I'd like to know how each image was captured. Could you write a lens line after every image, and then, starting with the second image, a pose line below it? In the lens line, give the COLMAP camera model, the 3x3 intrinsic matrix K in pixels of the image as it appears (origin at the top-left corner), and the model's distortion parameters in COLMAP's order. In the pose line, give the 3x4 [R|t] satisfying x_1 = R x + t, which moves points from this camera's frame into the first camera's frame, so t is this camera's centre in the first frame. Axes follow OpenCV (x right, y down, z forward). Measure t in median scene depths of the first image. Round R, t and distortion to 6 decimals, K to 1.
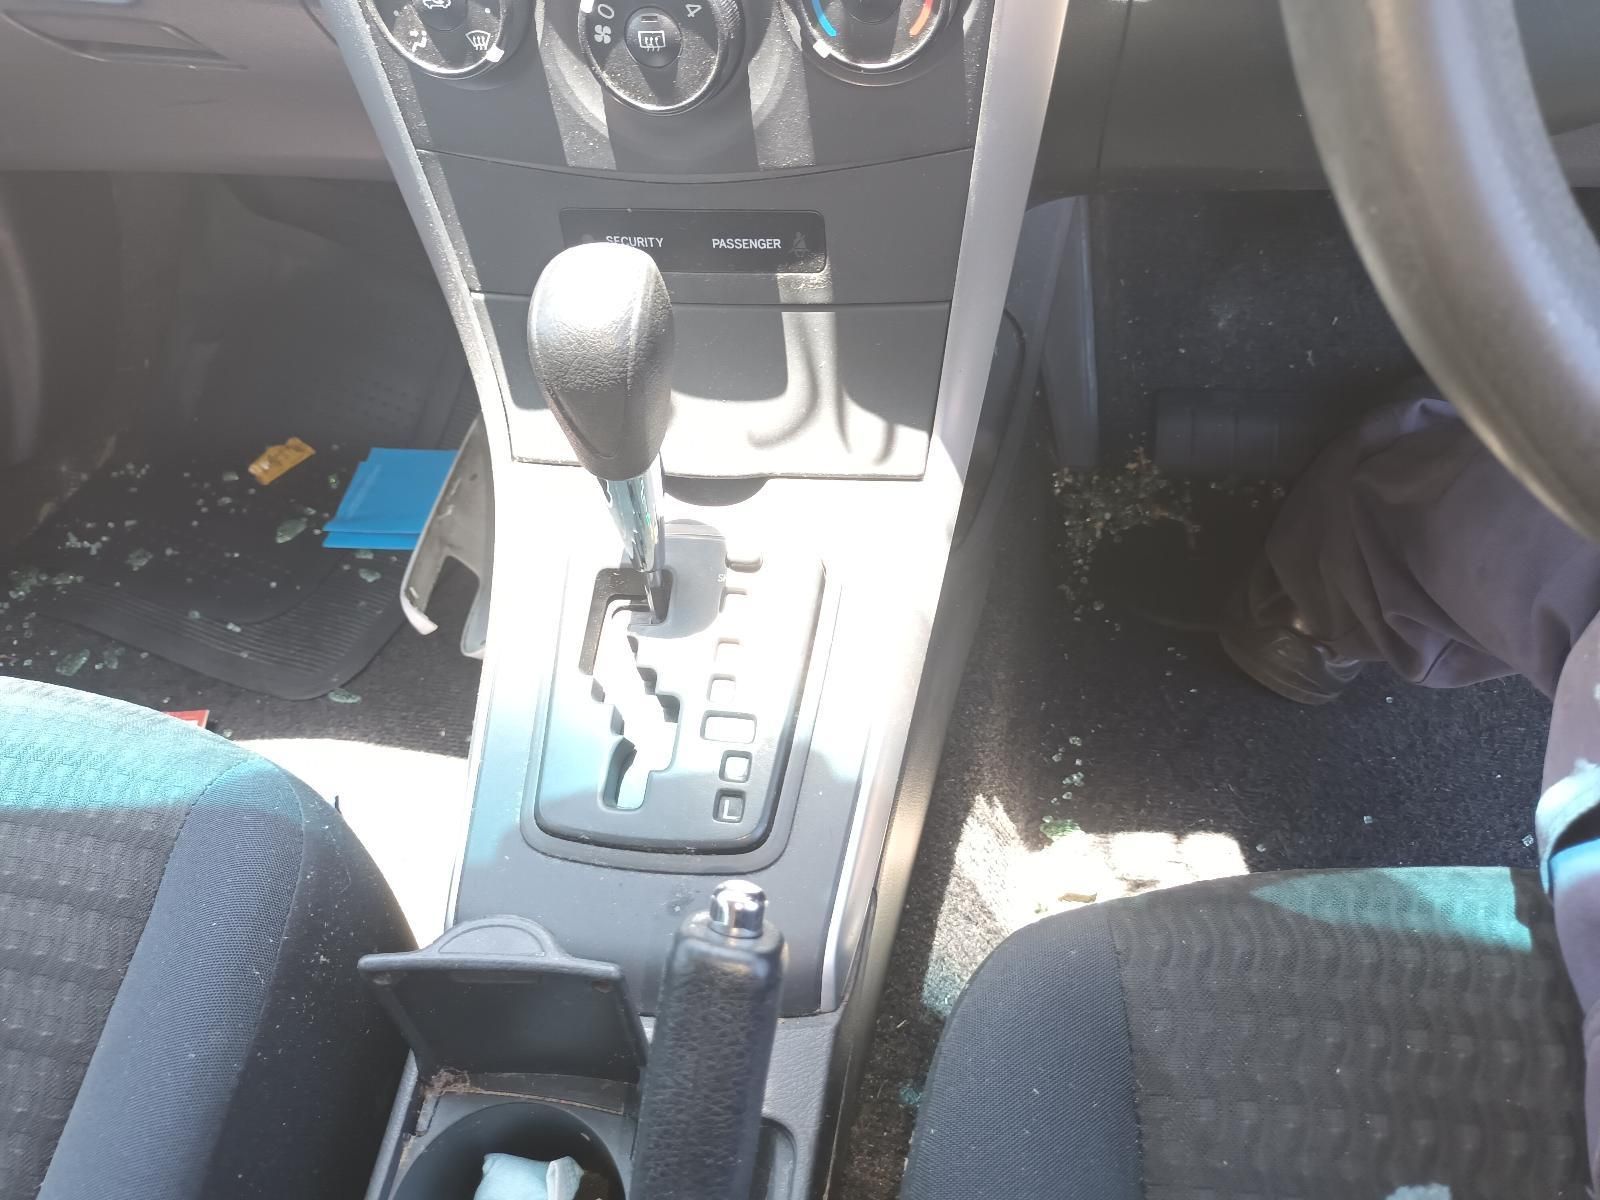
lens RADIAL K [[1236.4, 0, 850.1], [0, 1236.4, 601.3], [0, 0, 1]] dist [0.028602, -0.114345]
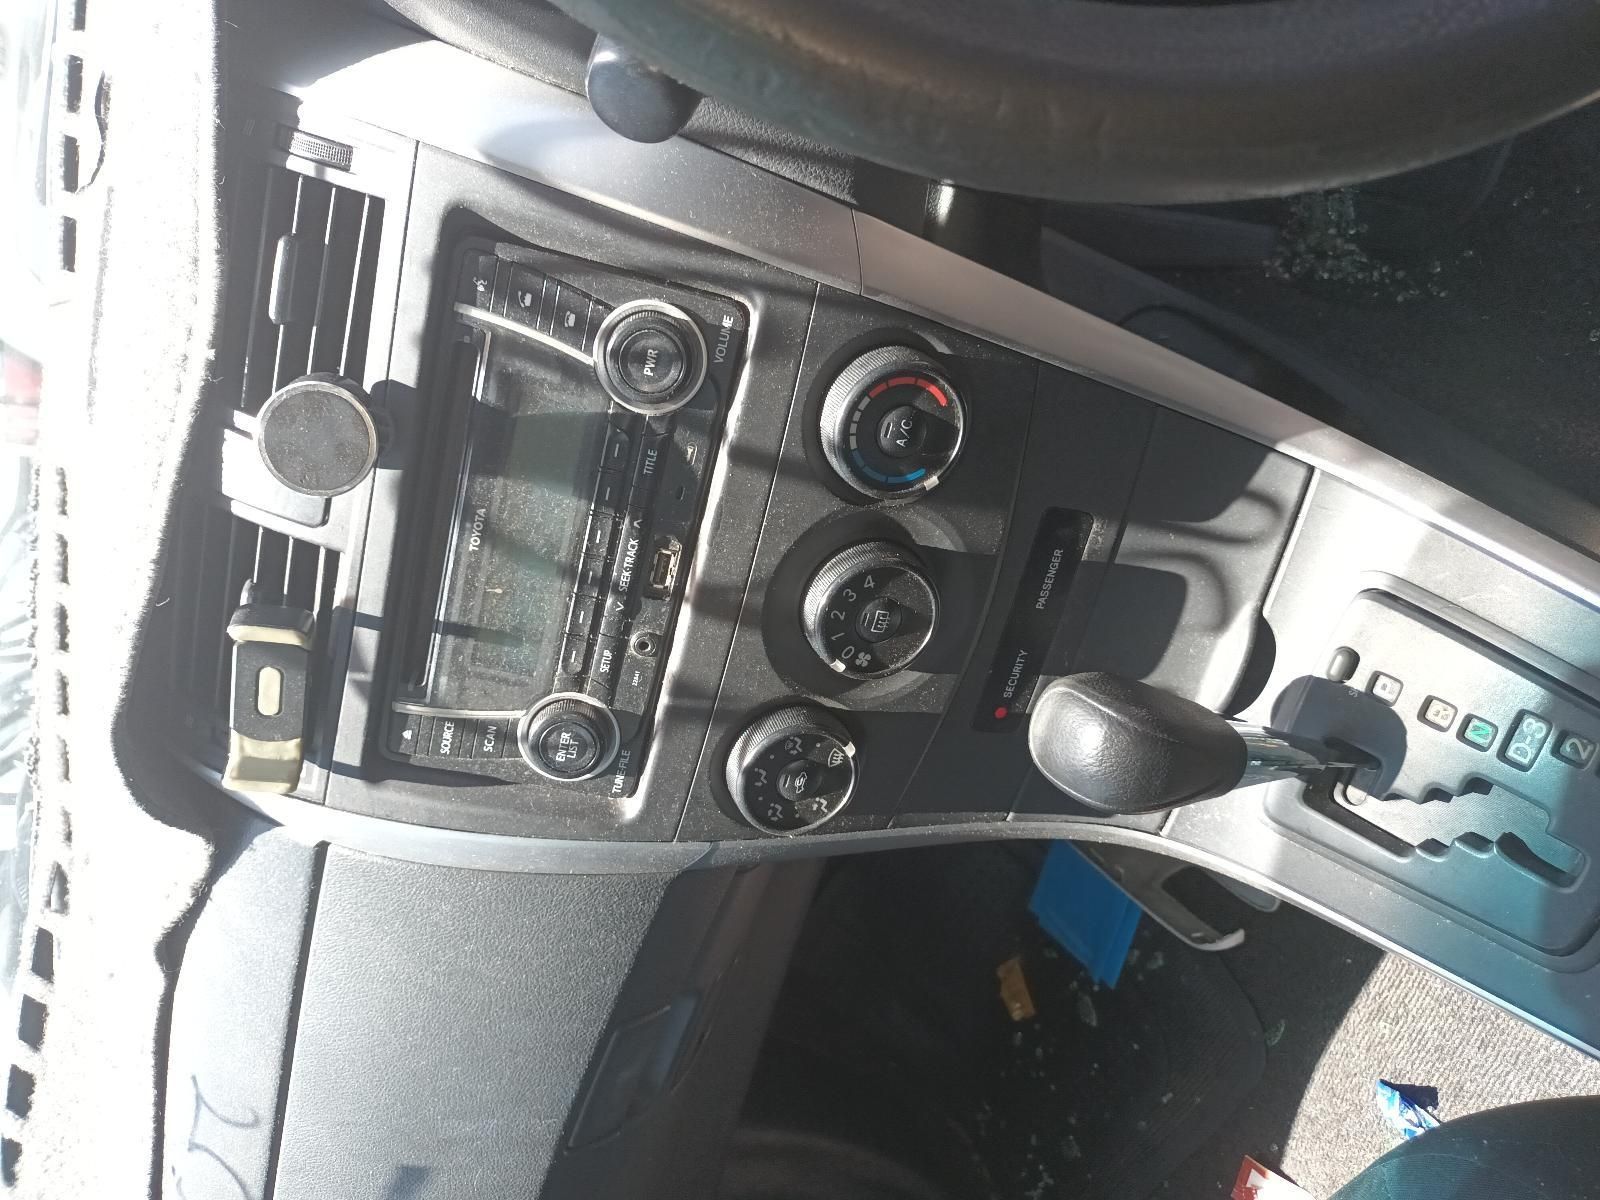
lens RADIAL K [[1239.8, 0, 810.1], [0, 1239.8, 604.9], [0, 0, 1]] dist [0.014535, -0.007511]
pose [[0.247452, -0.949561, -0.192618, 0.051325], [0.910063, 0.296007, -0.290110, -0.155292], [0.332494, -0.103506, 0.937408, -0.085960]]
